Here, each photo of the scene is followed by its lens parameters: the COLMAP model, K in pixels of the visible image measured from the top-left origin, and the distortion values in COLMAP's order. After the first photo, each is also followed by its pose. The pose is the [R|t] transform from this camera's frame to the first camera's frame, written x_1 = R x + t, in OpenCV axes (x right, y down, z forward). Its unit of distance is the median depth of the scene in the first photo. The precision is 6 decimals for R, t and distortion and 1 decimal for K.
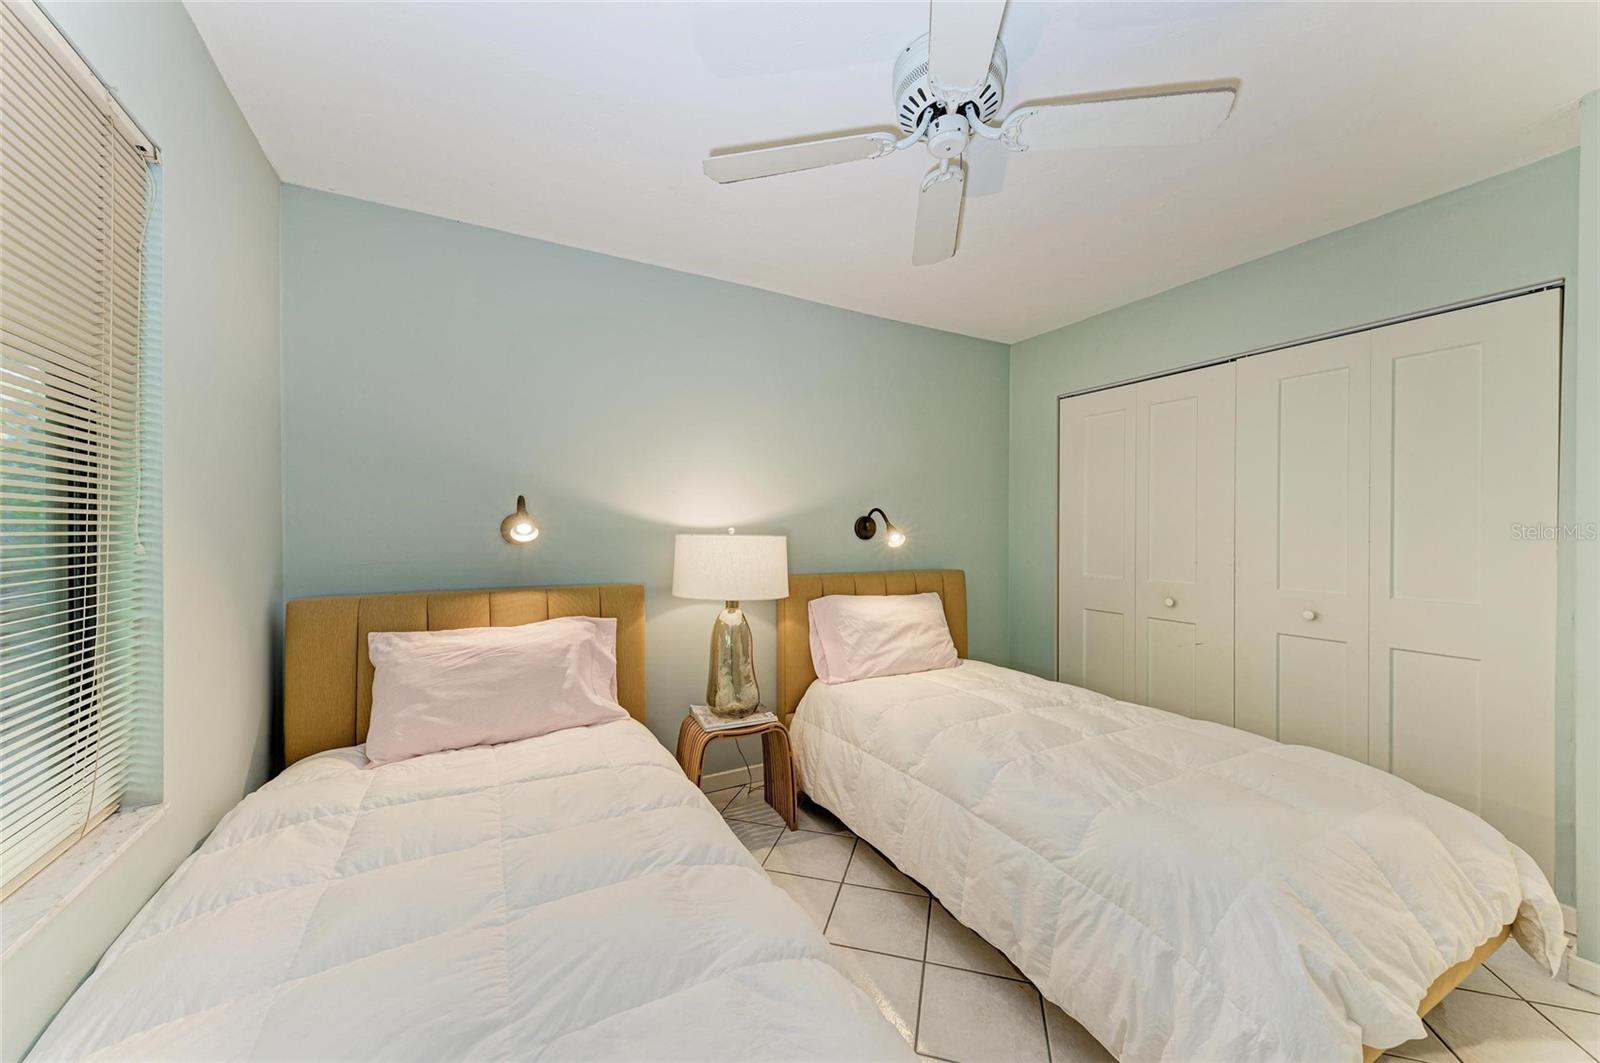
lens RADIAL K [[590.9, 0, 790.8], [0, 590.9, 535.0], [0, 0, 1]] dist [0.024841, -0.006224]
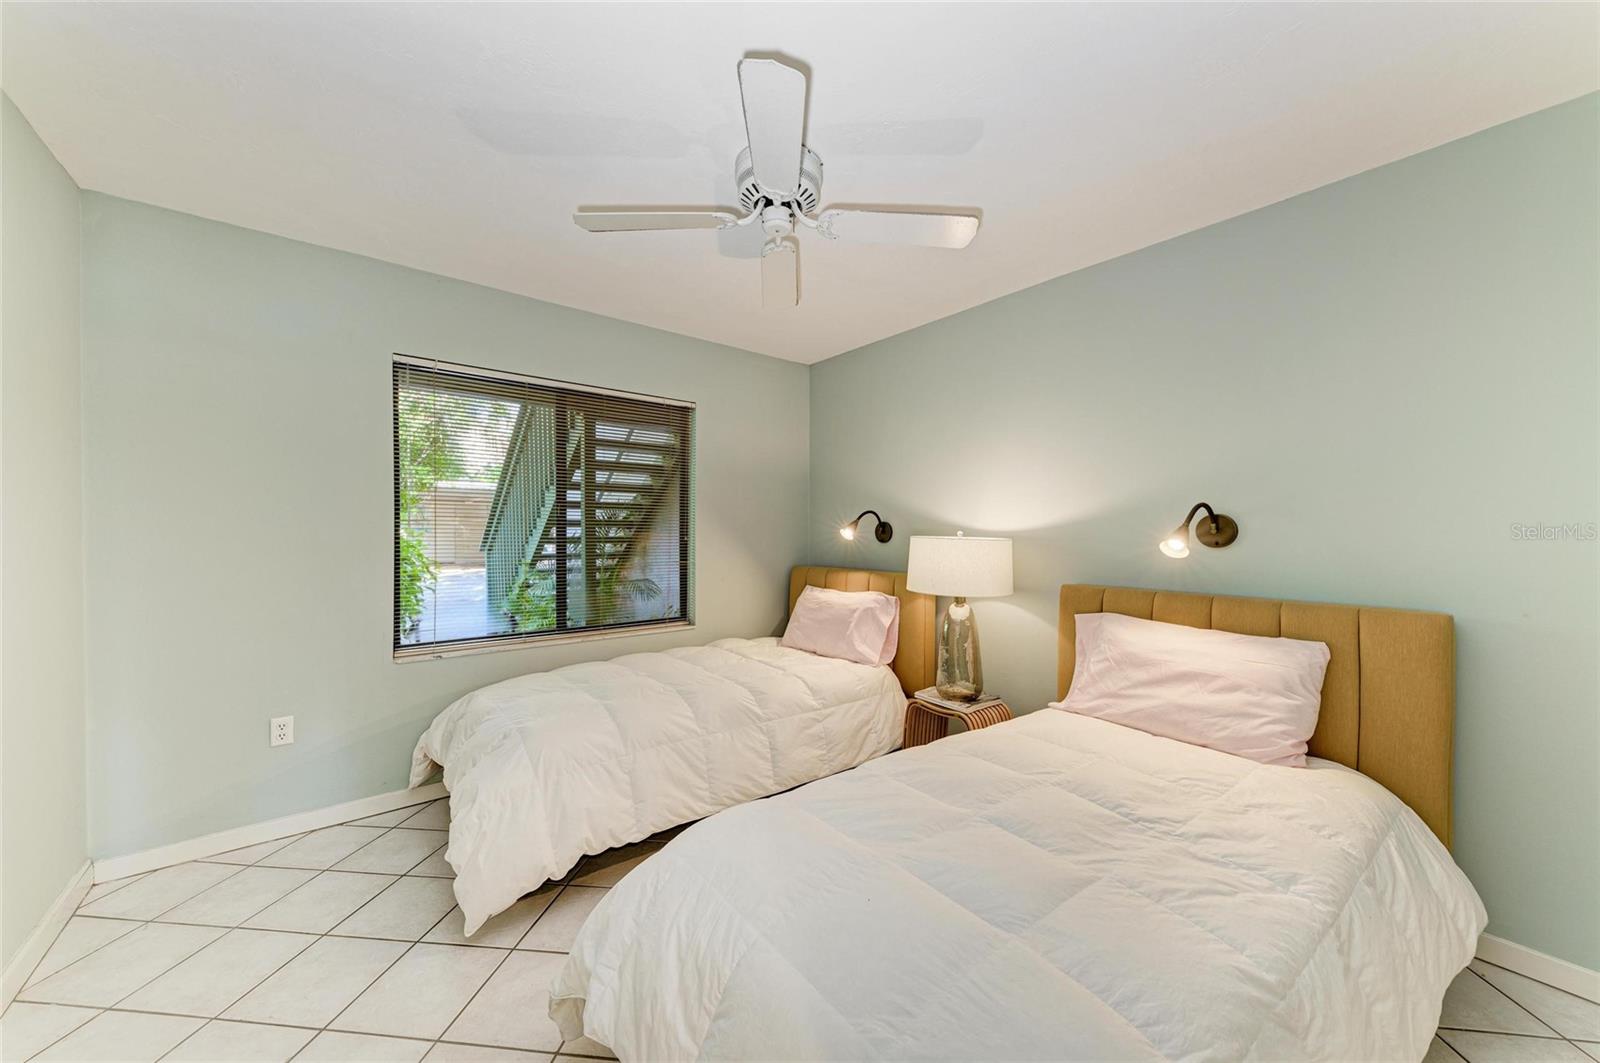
lens RADIAL K [[570.3, 0, 802.0], [0, 570.3, 535.5], [0, 0, 1]] dist [0.016411, -0.005458]
pose [[0.188742, 0.008834, -0.981987, 0.901071], [-0.008928, 0.999934, 0.007280, -0.008729], [0.981986, 0.007393, 0.188809, 0.505126]]
